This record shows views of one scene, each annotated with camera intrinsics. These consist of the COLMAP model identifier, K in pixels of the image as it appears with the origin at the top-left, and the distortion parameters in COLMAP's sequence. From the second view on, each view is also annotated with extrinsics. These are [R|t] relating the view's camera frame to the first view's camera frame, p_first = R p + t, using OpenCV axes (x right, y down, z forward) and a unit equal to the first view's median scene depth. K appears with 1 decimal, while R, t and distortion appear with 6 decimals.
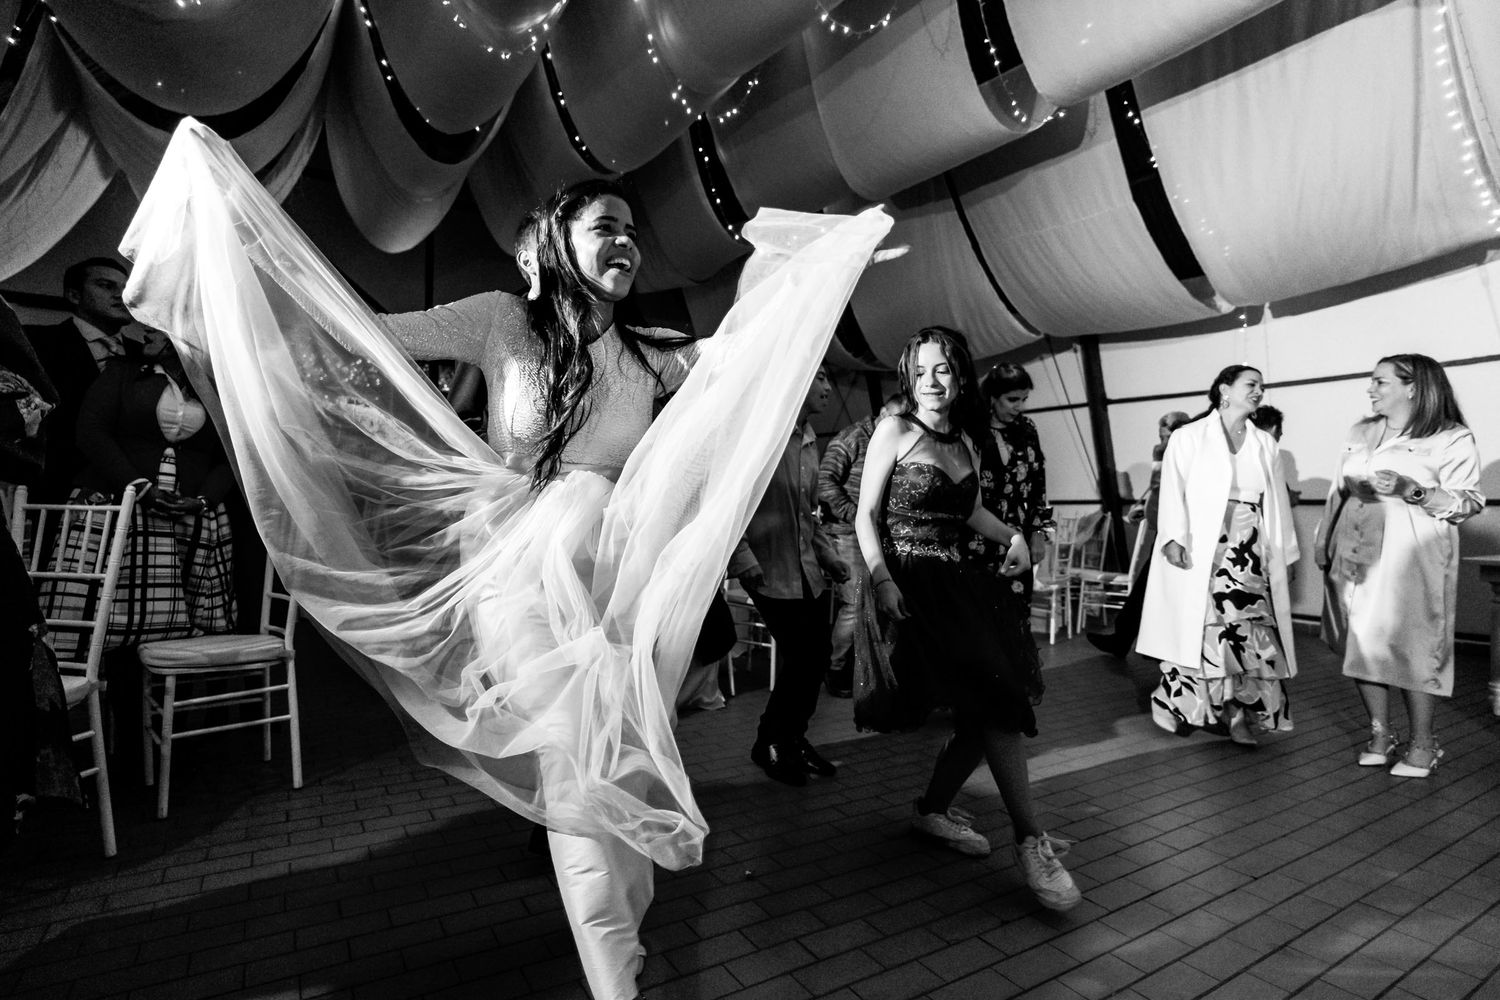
lens RADIAL K [[778.2, 0, 750.0], [0, 778.2, 500.0], [0, 0, 1]] dist [0.012874, 0.000114]
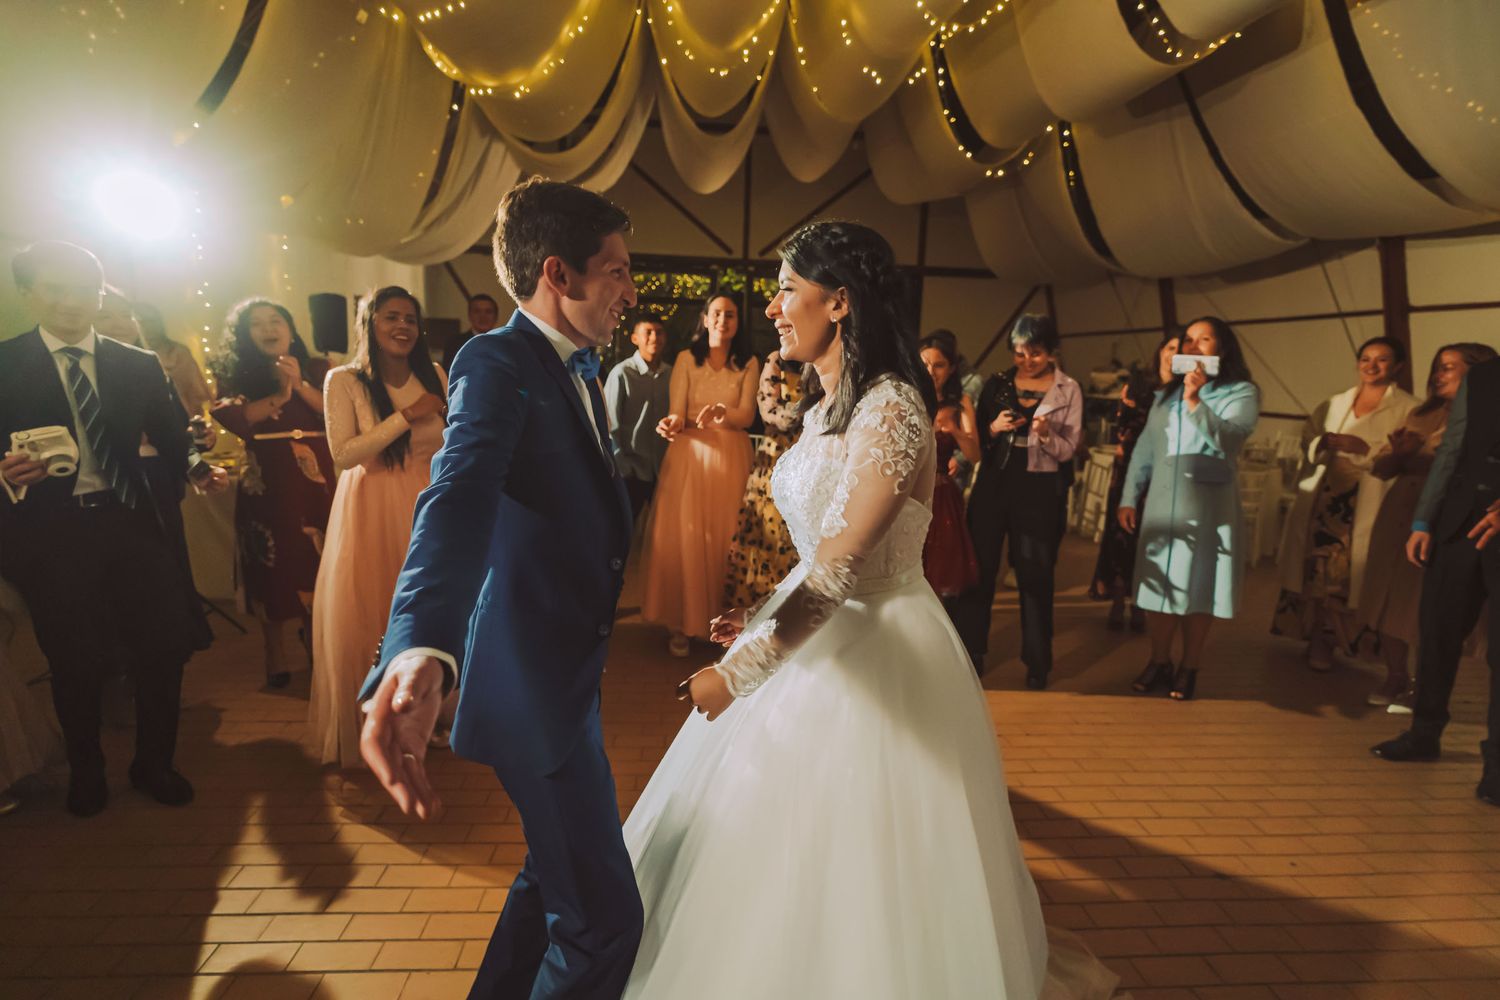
lens RADIAL K [[778.2, 0, 750.0], [0, 778.2, 500.0], [0, 0, 1]] dist [0.012874, 0.000114]
pose [[0.893211, 0.086713, -0.441196, 0.278049], [-0.016852, 0.986995, 0.159867, -0.058330], [0.449321, -0.135360, 0.883056, -0.169841]]
